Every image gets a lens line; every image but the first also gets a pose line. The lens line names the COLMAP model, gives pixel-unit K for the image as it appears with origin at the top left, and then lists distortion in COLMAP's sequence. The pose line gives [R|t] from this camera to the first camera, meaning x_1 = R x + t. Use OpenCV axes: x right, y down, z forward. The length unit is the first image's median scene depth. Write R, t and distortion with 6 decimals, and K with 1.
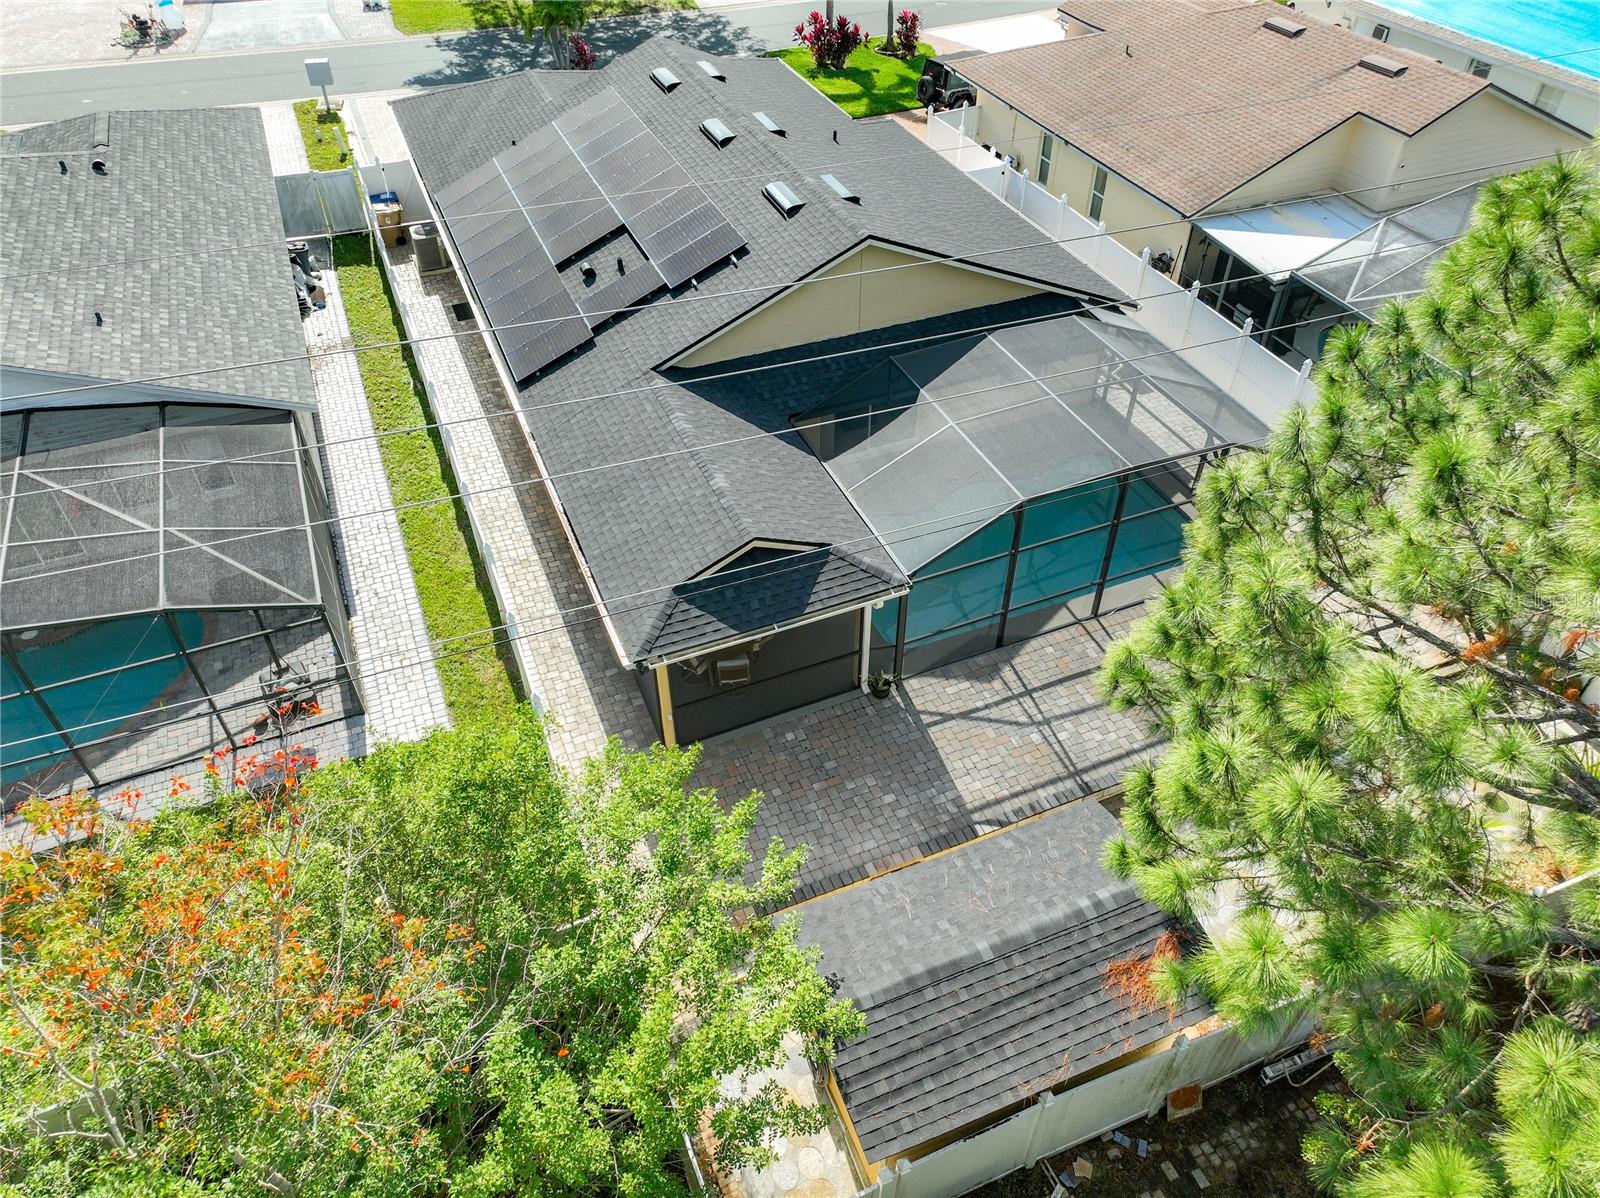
lens RADIAL K [[1117.6, 0, 811.3], [0, 1117.6, 605.6], [0, 0, 1]] dist [0.000653, 0.020412]
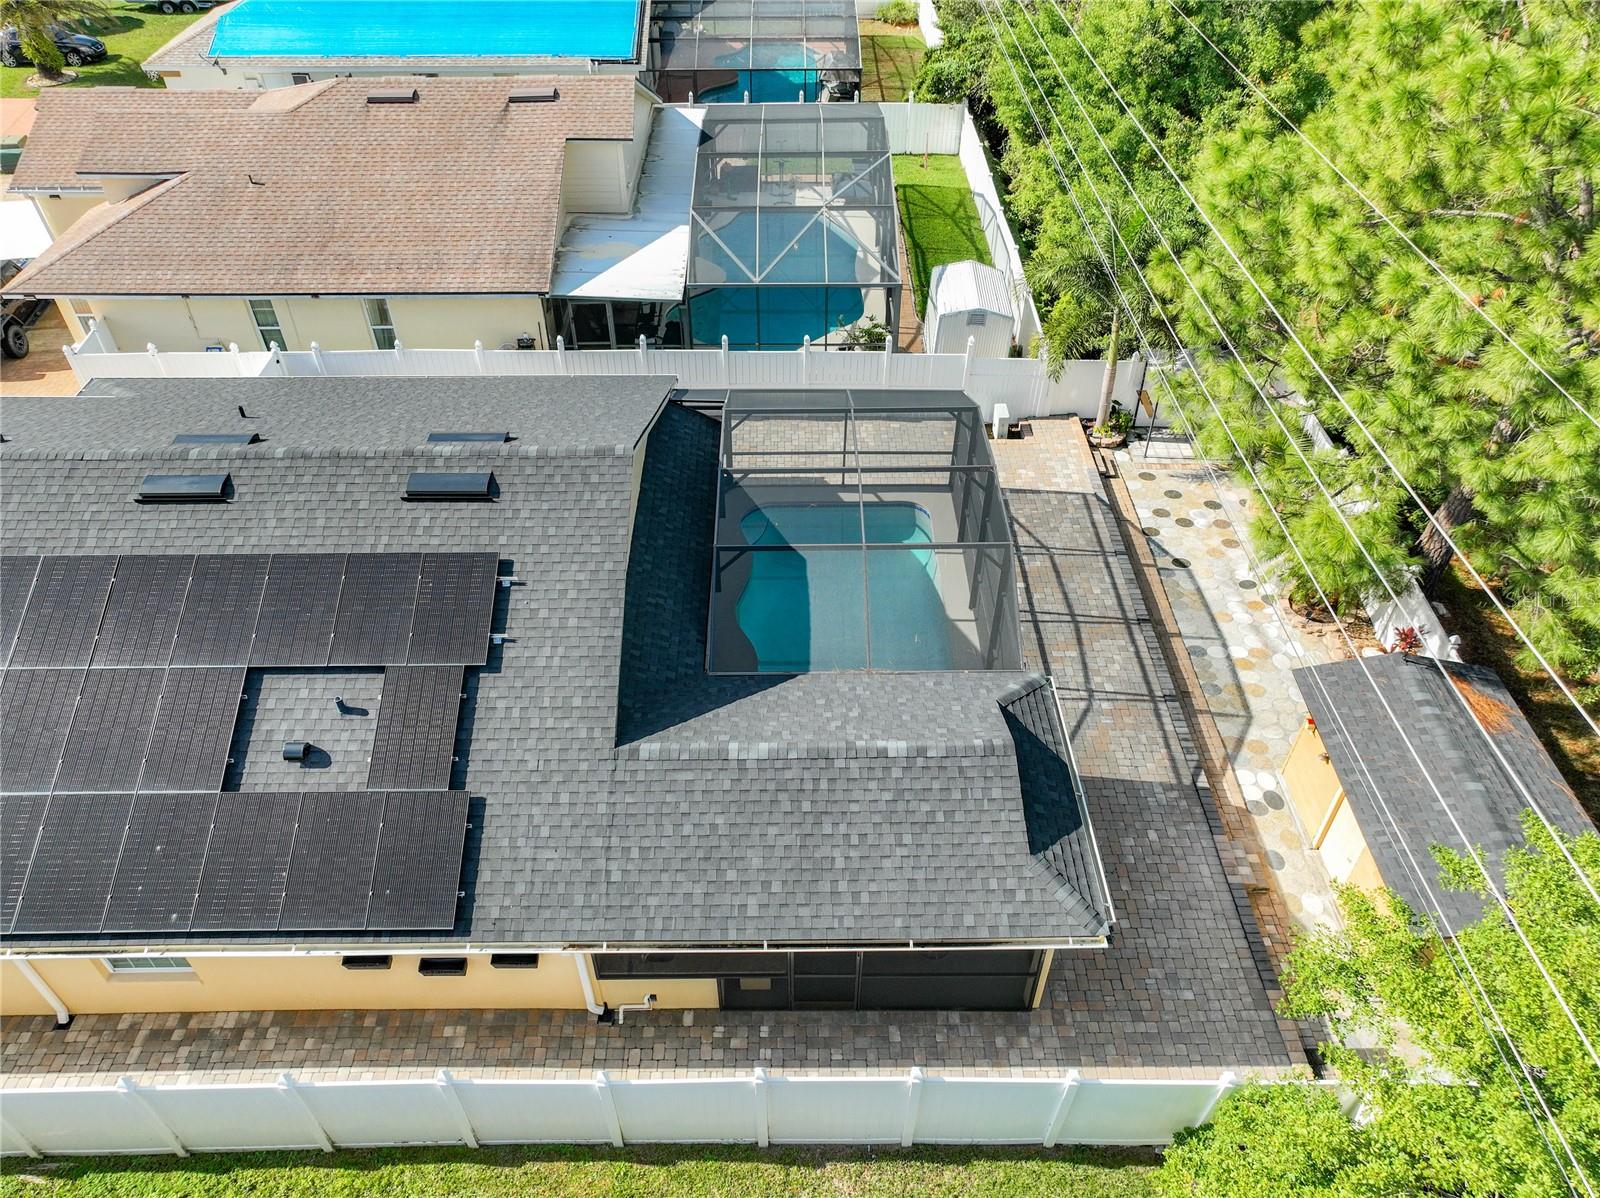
lens RADIAL K [[1123.2, 0, 798.7], [0, 1123.2, 594.0], [0, 0, 1]] dist [0.003922, 0.001909]
pose [[0.386720, -0.620980, 0.681786, -0.387187], [0.627089, 0.719146, 0.299313, -0.310168], [-0.676171, 0.311790, 0.667518, 0.292805]]
